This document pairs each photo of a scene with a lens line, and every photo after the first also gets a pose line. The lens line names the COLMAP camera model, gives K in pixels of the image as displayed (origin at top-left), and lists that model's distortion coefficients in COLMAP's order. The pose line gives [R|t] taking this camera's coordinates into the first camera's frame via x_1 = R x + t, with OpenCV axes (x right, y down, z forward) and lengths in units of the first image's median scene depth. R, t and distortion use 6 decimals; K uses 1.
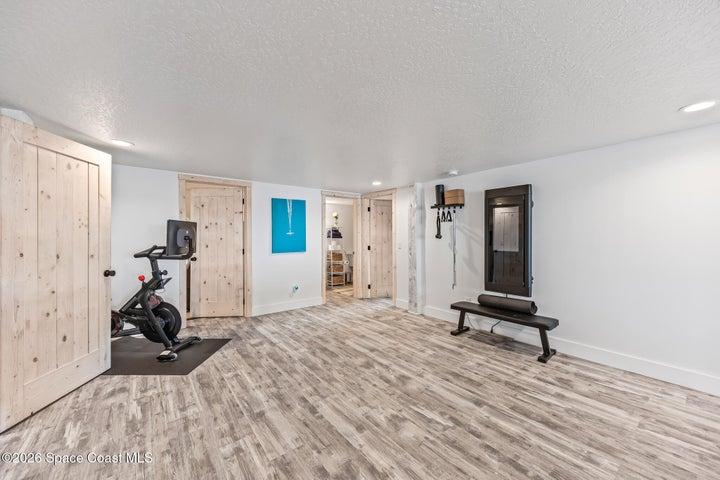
lens RADIAL K [[283.4, 0, 358.4], [0, 283.4, 236.5], [0, 0, 1]] dist [0.019244, -0.000092]
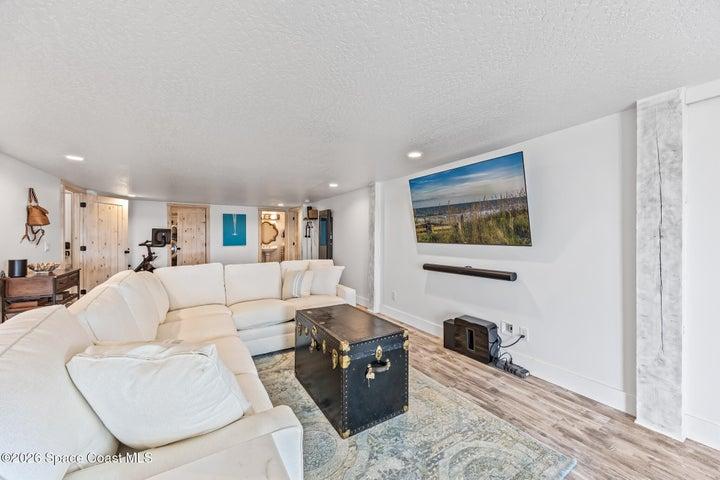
lens RADIAL K [[270.5, 0, 353.2], [0, 270.5, 237.7], [0, 0, 1]] dist [0.007679, -0.001471]
pose [[0.991228, 0.002341, -0.132144, 0.722893], [-0.001724, 0.999987, 0.004780, -0.000239], [0.132153, -0.004510, 0.991219, -0.544221]]
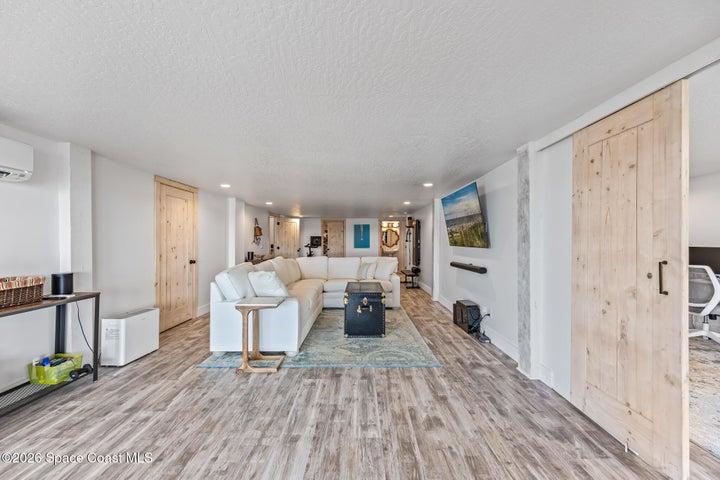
lens RADIAL K [[270.5, 0, 360.2], [0, 270.5, 240.7], [0, 0, 1]] dist [0.007679, -0.001471]
pose [[0.781015, 0.000348, -0.624512, 1.197964], [-0.000505, 1.000000, -0.000075, -0.002363], [0.624512, 0.000373, 0.781015, -0.767343]]
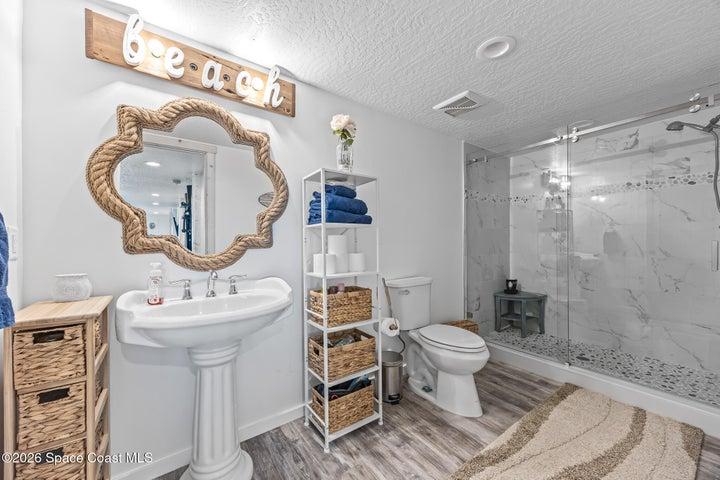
lens RADIAL K [[279.4, 0, 360.4], [0, 279.4, 241.4], [0, 0, 1]] dist [-0.000211, -0.000005]
pose [[0.999171, -0.005214, -0.040363, -0.092445], [0.005159, 0.999986, -0.001482, 0.033470], [0.040370, 0.001272, 0.999184, 1.256238]]
